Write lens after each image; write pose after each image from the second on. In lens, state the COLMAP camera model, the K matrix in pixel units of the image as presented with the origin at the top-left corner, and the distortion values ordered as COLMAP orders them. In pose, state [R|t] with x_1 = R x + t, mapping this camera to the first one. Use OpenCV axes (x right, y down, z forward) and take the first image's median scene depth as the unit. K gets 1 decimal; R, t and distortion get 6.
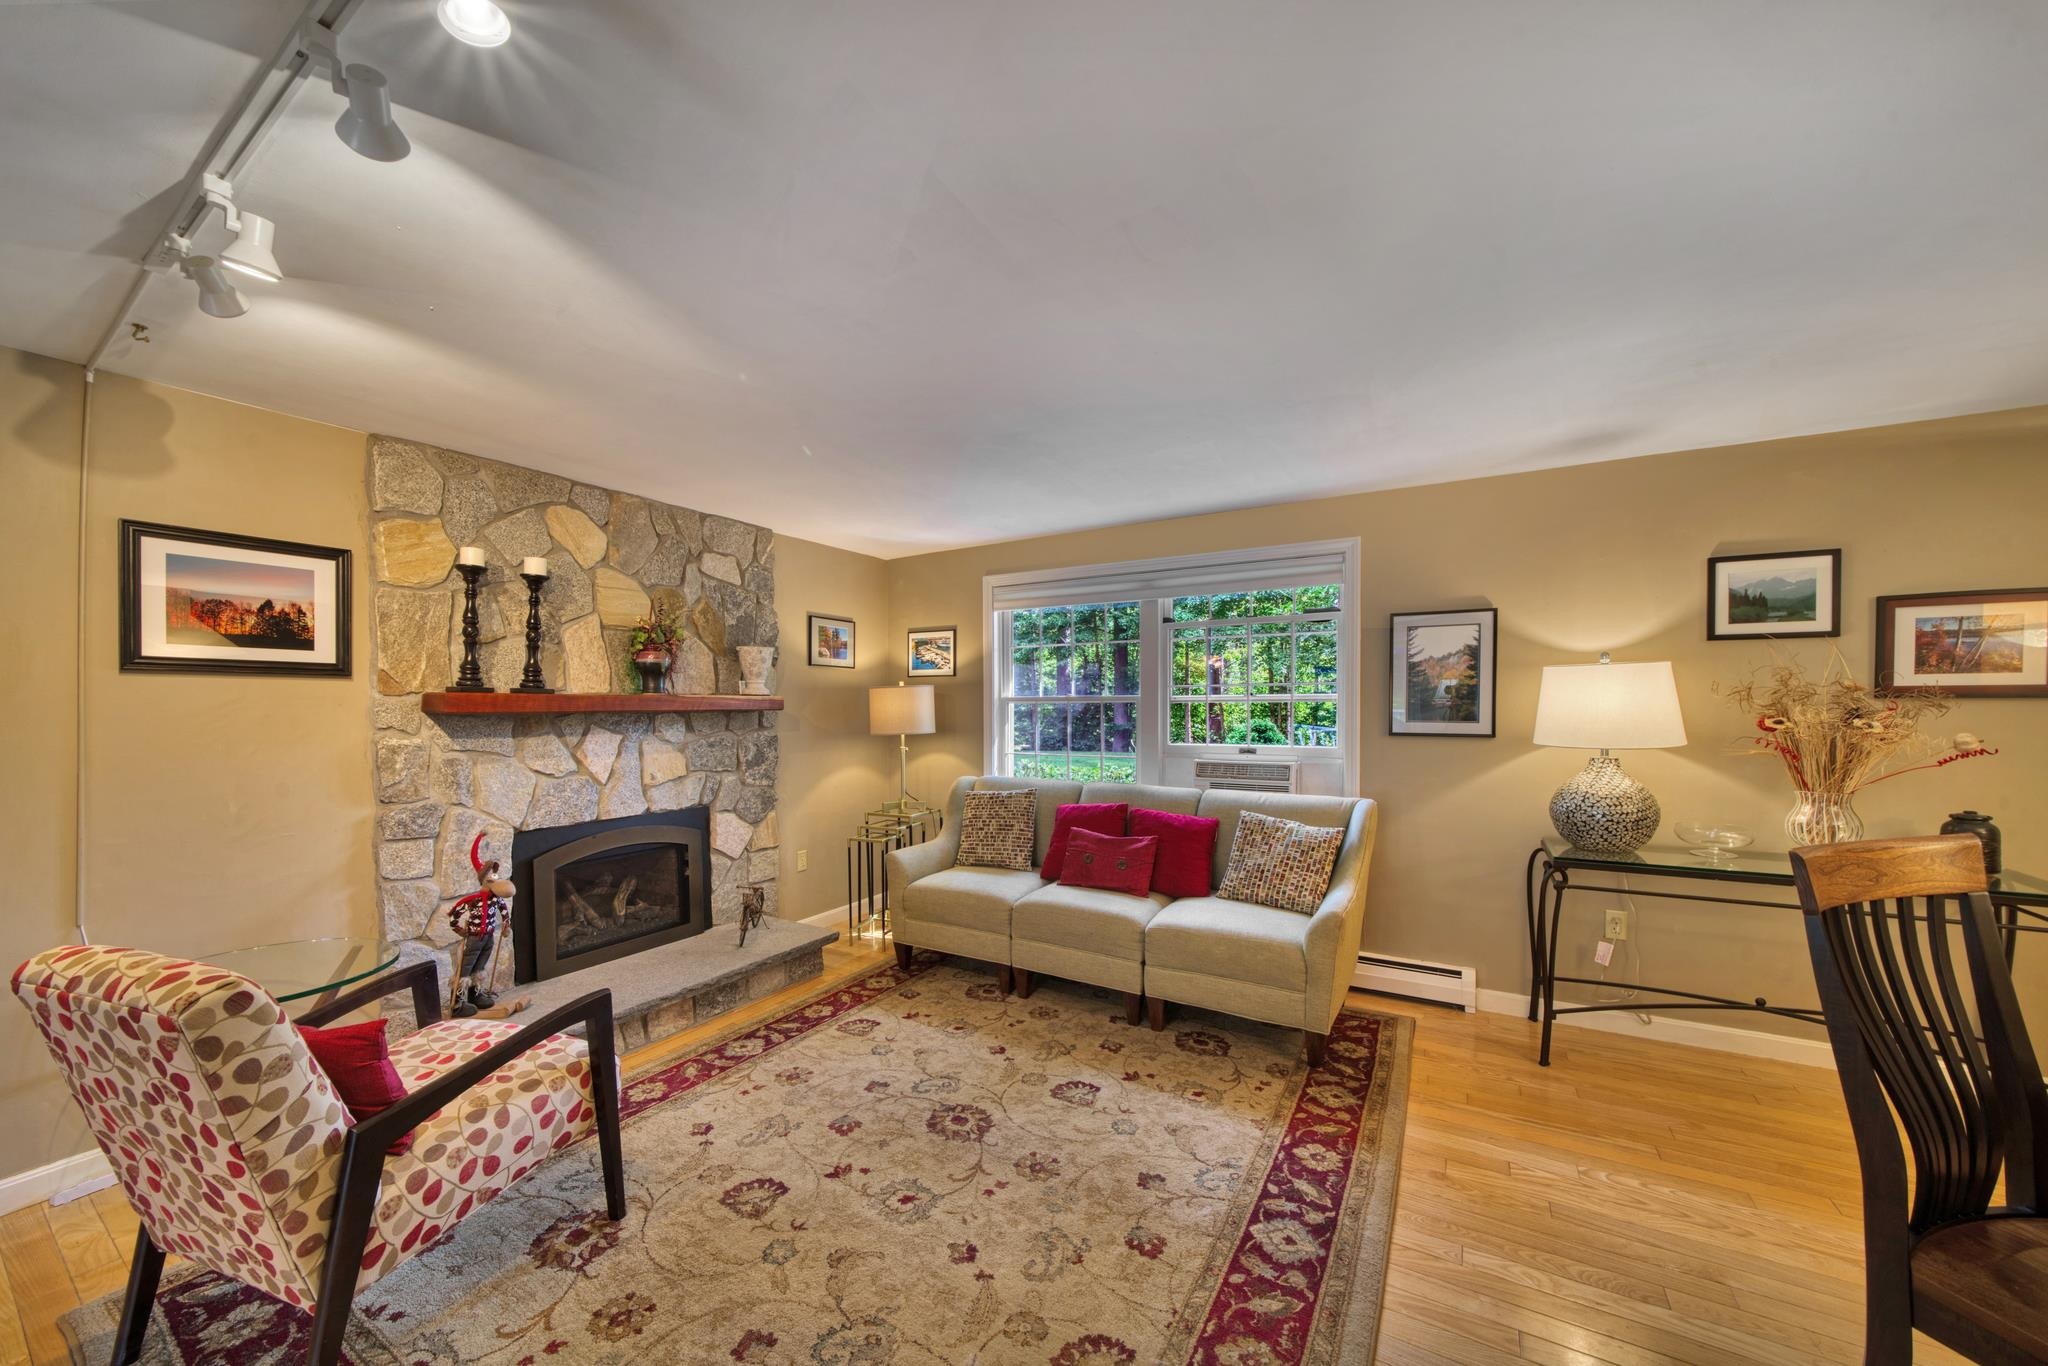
lens RADIAL K [[739.5, 0, 999.4], [0, 739.5, 714.5], [0, 0, 1]] dist [-0.021017, 0.000125]
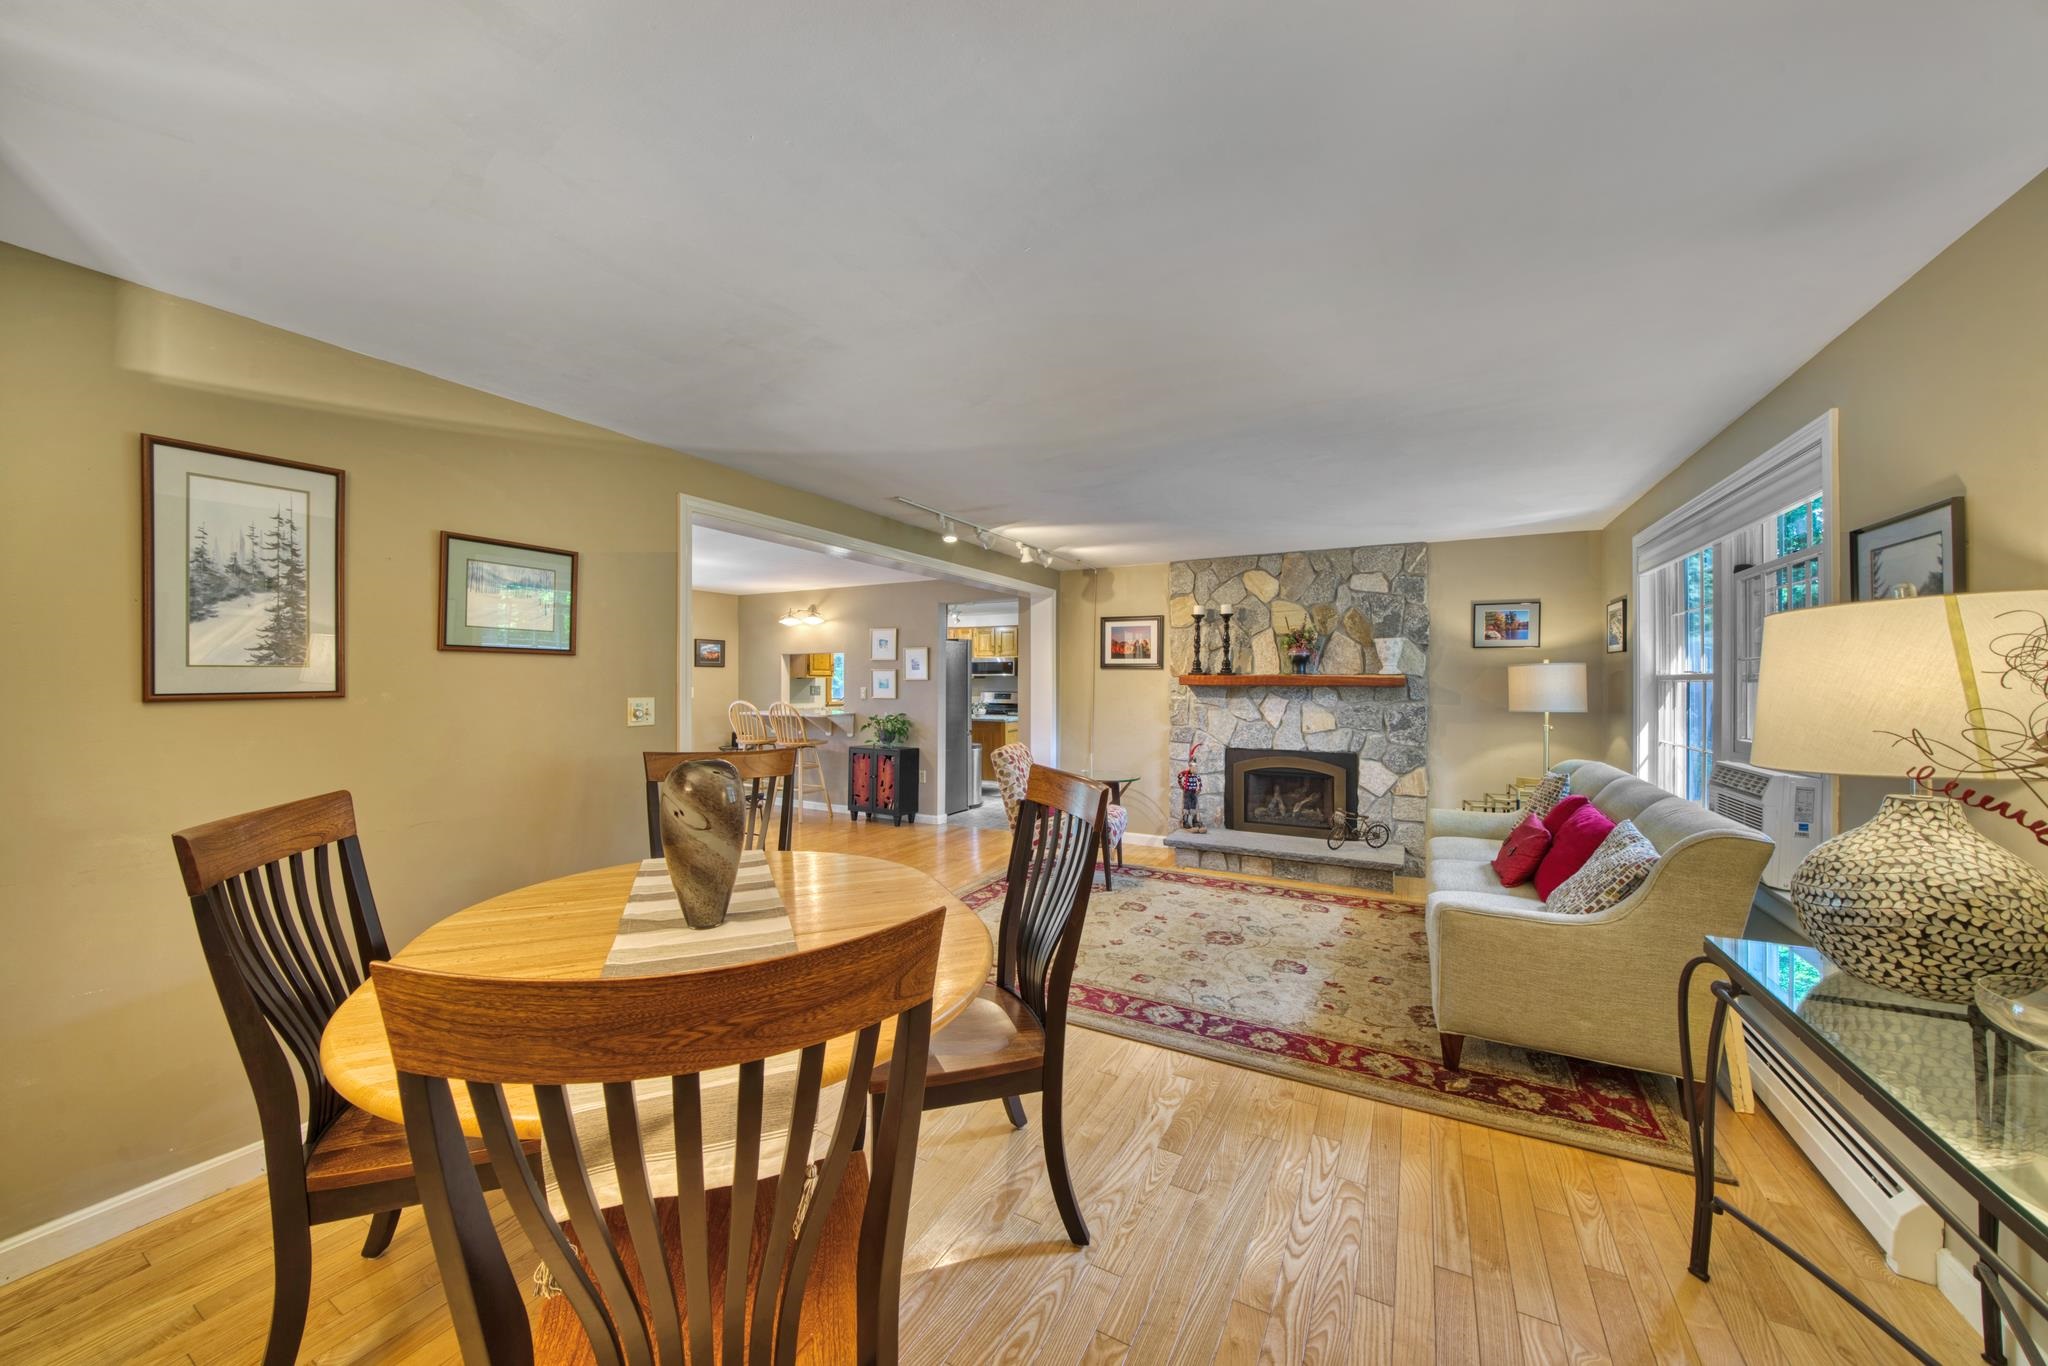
lens RADIAL K [[726.3, 0, 1020.4], [0, 726.3, 677.5], [0, 0, 1]] dist [-0.020673, 0.000082]
pose [[0.051976, -0.001135, -0.998648, 1.243634], [-0.017124, 0.999851, -0.002027, -0.009833], [0.998502, 0.017206, 0.051949, 0.370922]]
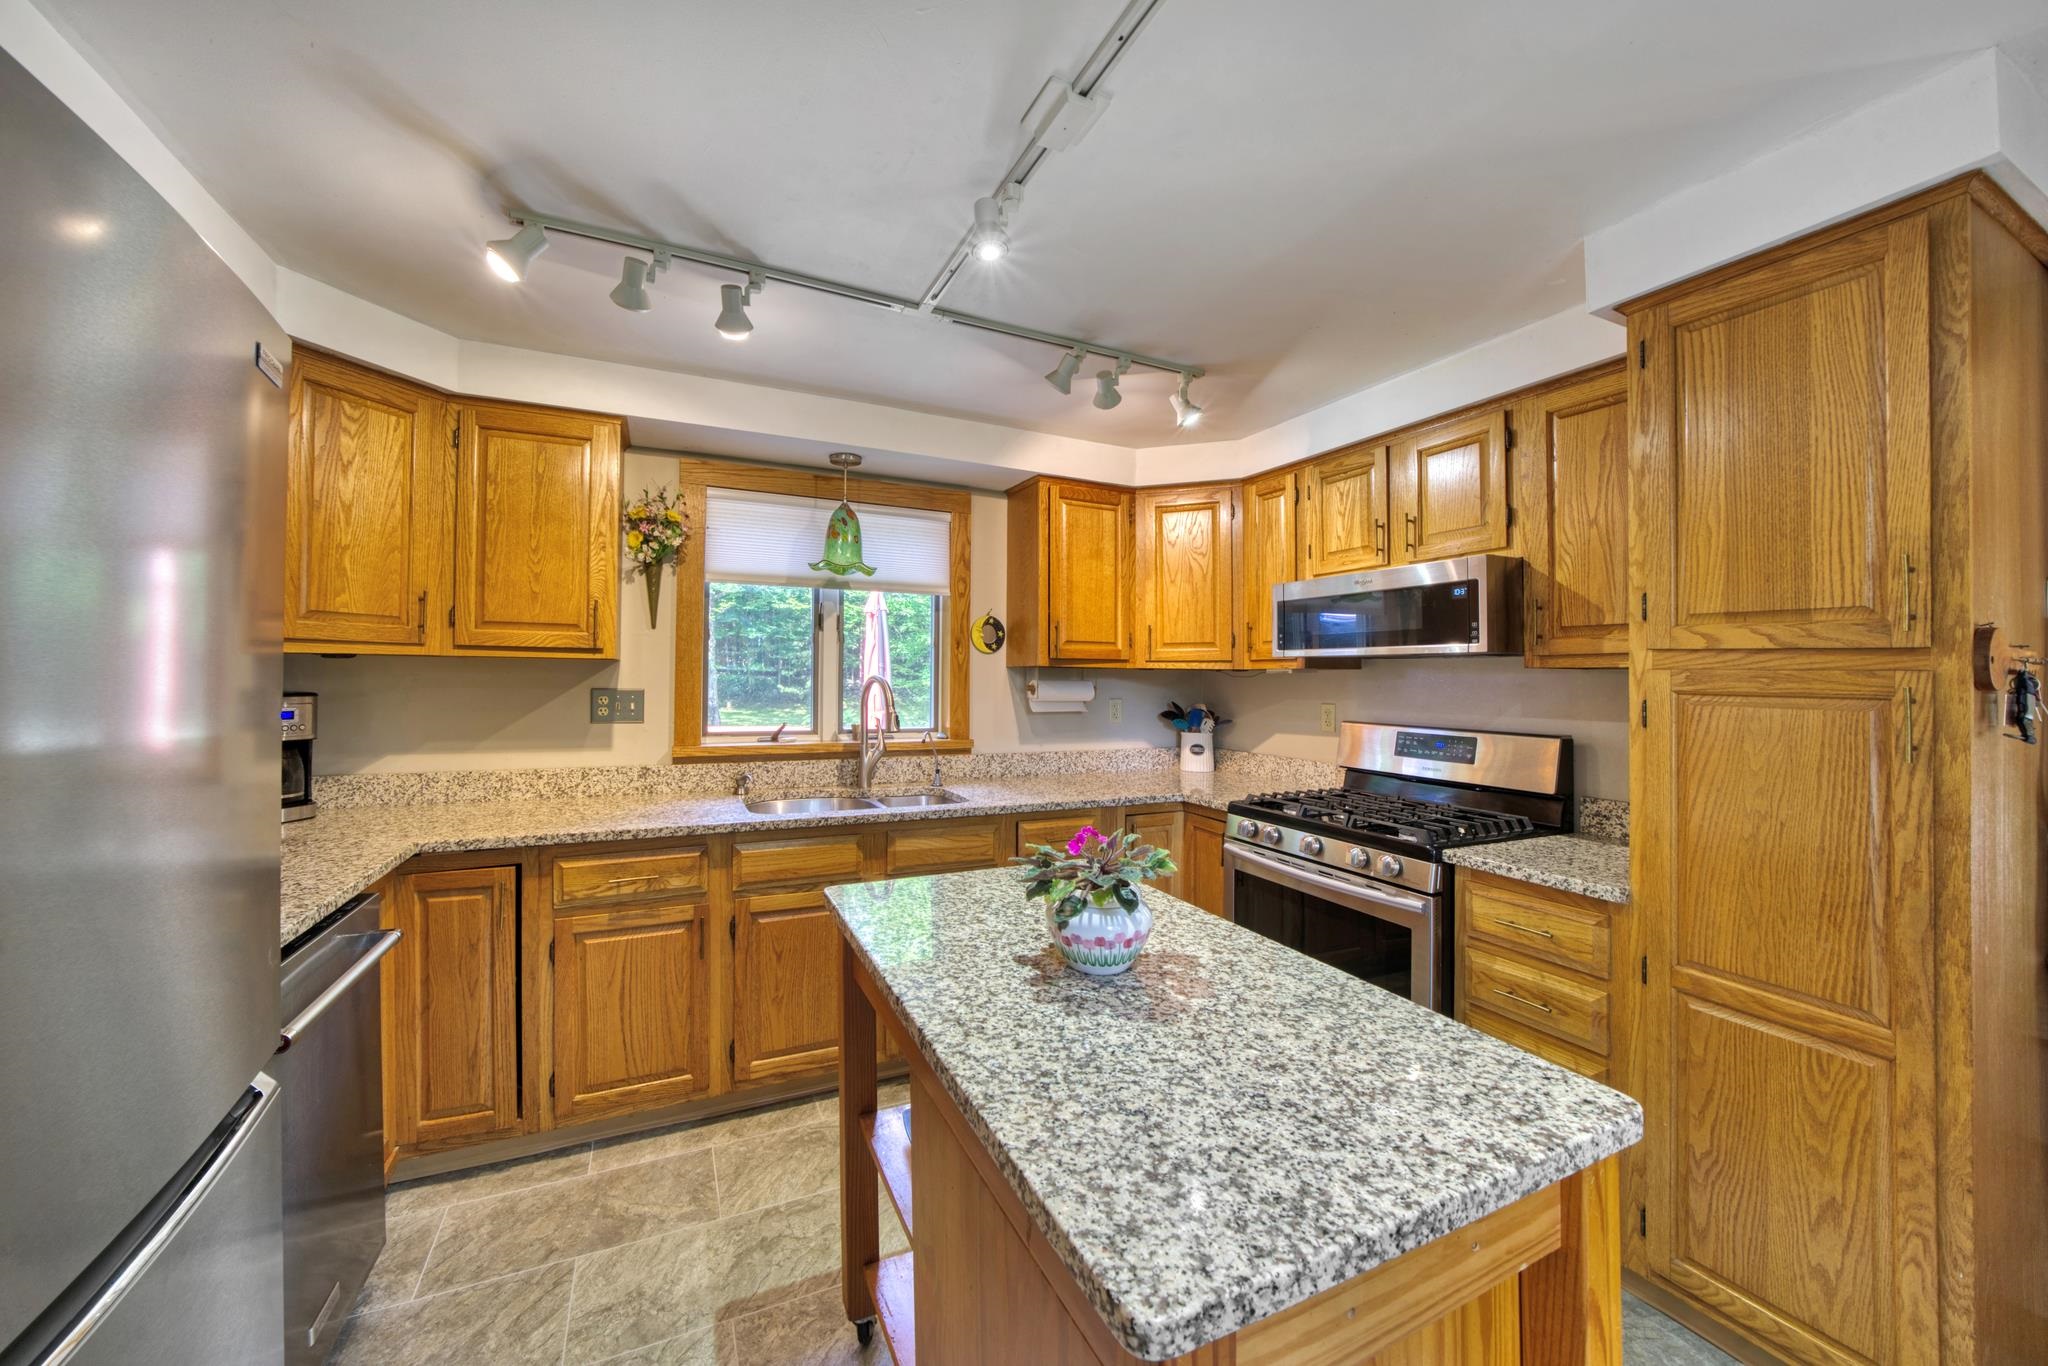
lens RADIAL K [[733.7, 0, 1011.5], [0, 733.7, 658.5], [0, 0, 1]] dist [-0.017942, 0.000137]
pose [[-0.551612, -0.026554, -0.833678, -1.517258], [-0.022762, 0.999600, -0.016778, 0.001813], [0.833790, 0.009722, -0.551996, 0.530658]]
